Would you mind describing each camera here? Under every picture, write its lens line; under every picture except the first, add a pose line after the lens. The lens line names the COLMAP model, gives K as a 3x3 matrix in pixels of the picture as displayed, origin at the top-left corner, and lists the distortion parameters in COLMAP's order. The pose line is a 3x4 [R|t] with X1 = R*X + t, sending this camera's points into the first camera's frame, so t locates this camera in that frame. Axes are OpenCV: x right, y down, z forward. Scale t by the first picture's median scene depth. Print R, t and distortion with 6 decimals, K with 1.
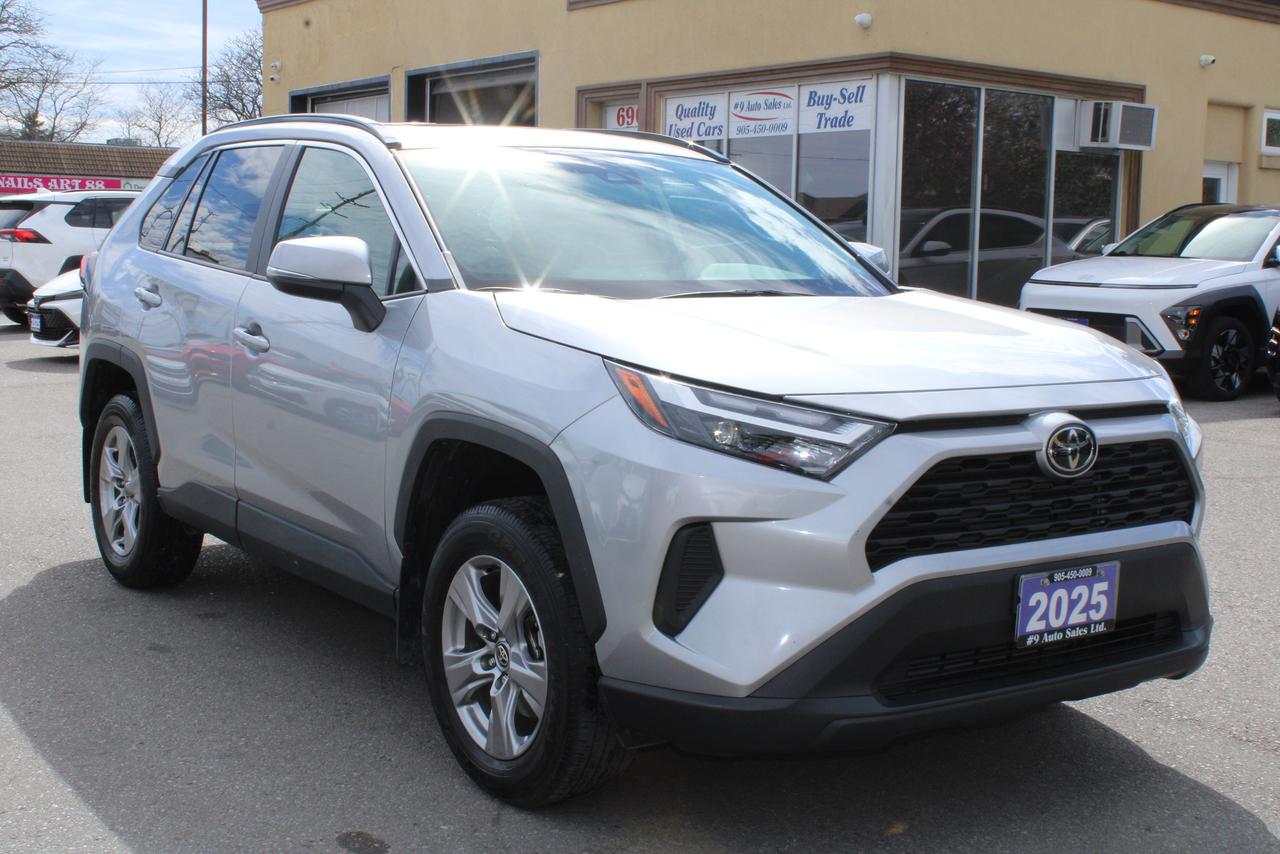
lens RADIAL K [[1719.2, 0, 640.0], [0, 1719.2, 427.0], [0, 0, 1]] dist [-0.053635, 0.056847]
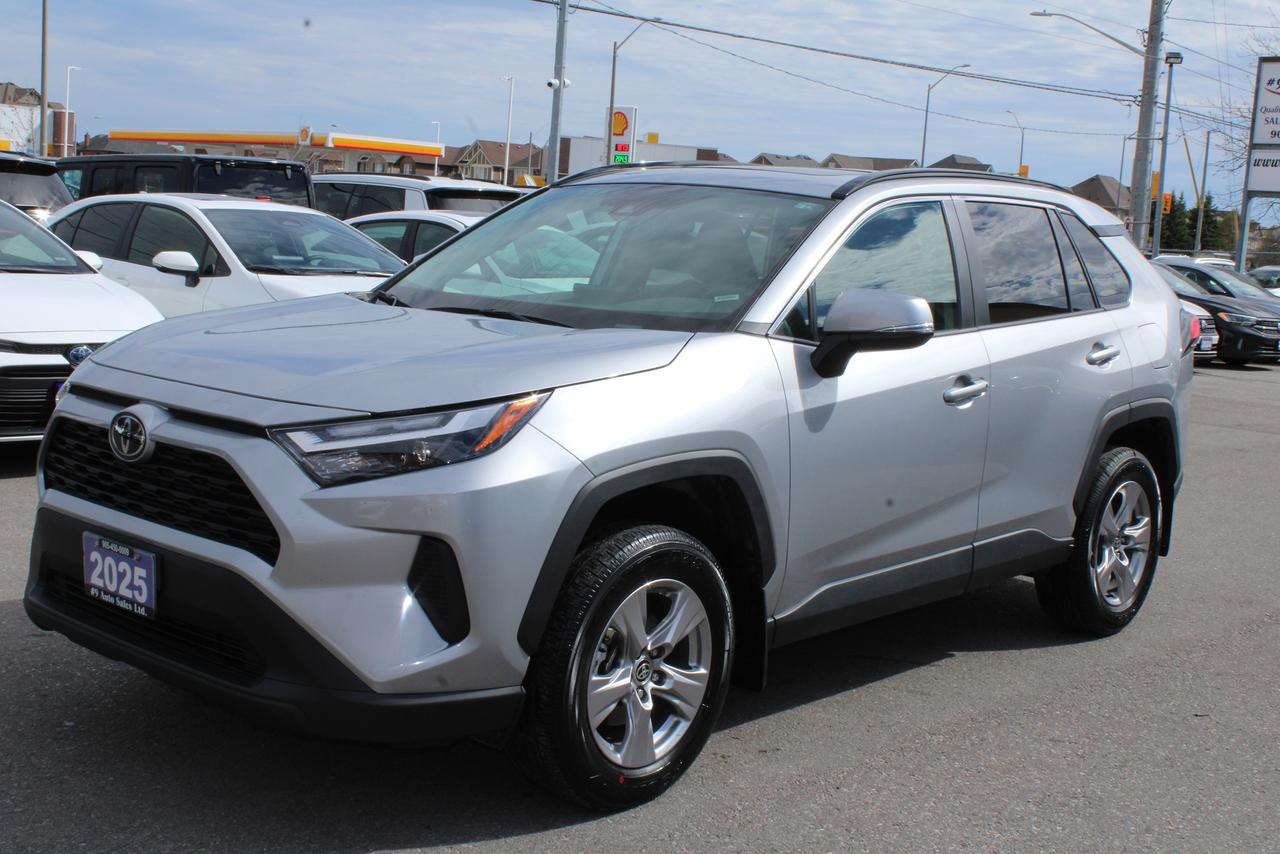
lens RADIAL K [[1637.3, 0, 640.0], [0, 1637.3, 427.0], [0, 0, 1]] dist [-0.117812, 0.024936]
pose [[0.224638, 0.120260, -0.966993, 1.326527], [-0.166071, 0.982562, 0.083617, -0.133954], [0.960187, 0.141806, 0.240692, 1.060670]]
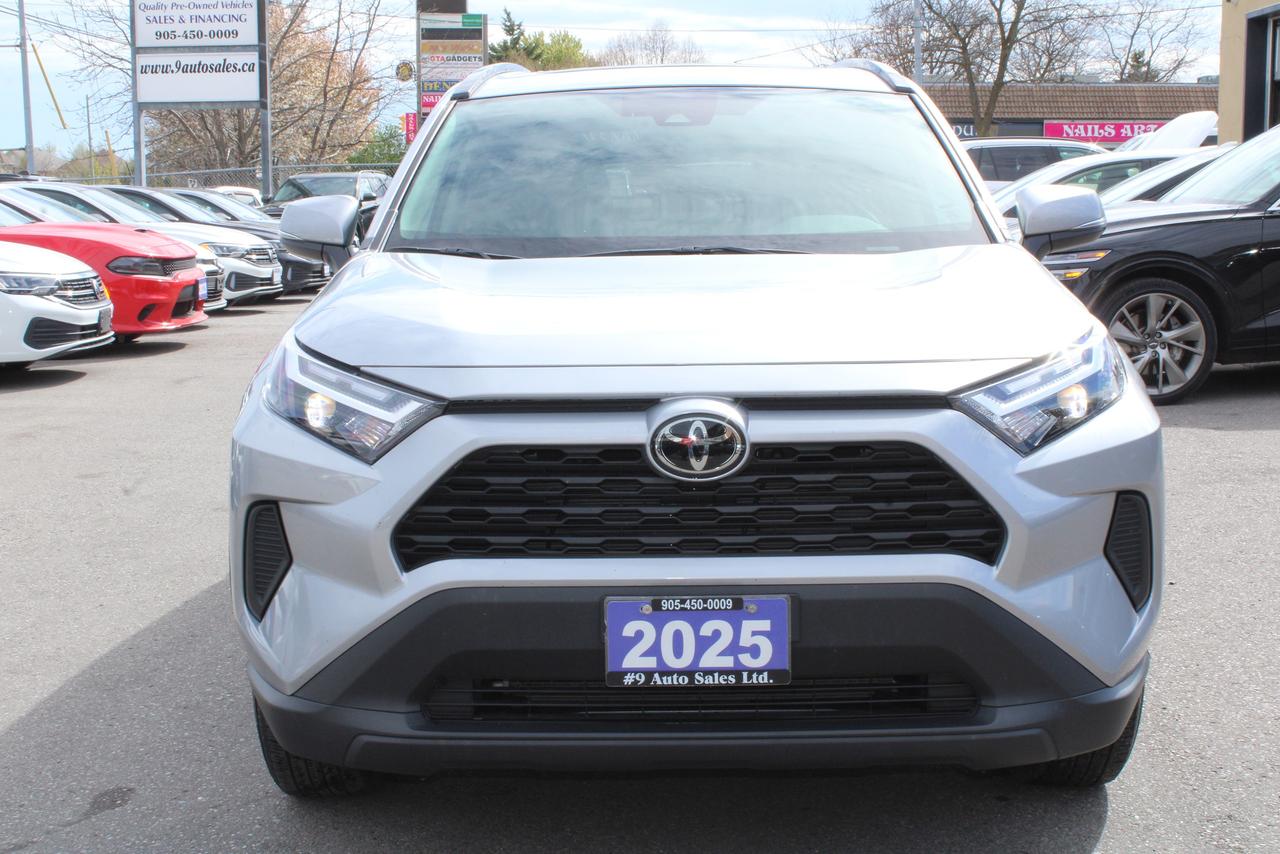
lens RADIAL K [[1938.0, 0, 640.0], [0, 1938.0, 427.0], [0, 0, 1]] dist [-0.007739, -0.037197]
pose [[0.797489, 0.047219, -0.601483, 0.764273], [-0.039580, 0.998880, 0.025938, -0.017780], [0.602034, 0.003121, 0.798464, 0.269289]]
